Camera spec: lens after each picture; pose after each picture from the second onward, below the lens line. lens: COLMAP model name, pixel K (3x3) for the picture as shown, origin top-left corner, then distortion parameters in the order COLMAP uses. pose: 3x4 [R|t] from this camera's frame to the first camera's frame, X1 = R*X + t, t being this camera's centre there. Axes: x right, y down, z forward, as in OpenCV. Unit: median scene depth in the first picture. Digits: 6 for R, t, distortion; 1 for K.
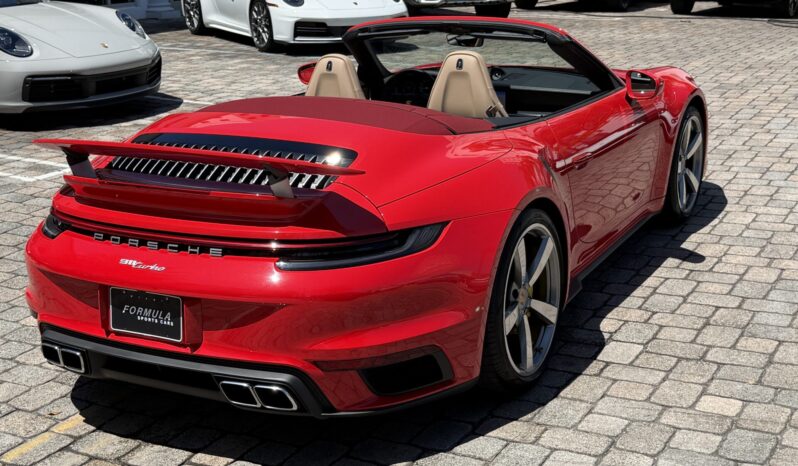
lens RADIAL K [[1073.5, 0, 399.0], [0, 1073.5, 233.0], [0, 0, 1]] dist [0.197105, -0.434325]
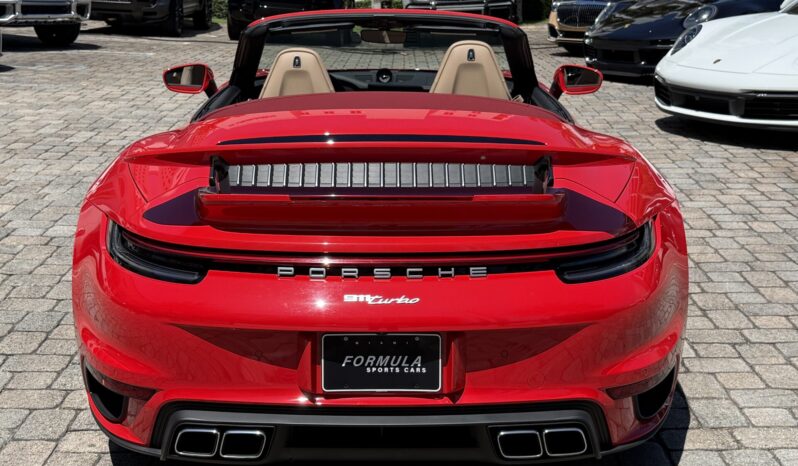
lens RADIAL K [[1073.5, 0, 399.0], [0, 1073.5, 233.0], [0, 0, 1]] dist [0.197105, -0.434325]
pose [[0.876580, -0.084847, 0.473717, -0.581846], [0.099273, 0.995045, -0.005476, -0.011866], [-0.470905, 0.051827, 0.880660, 0.319737]]
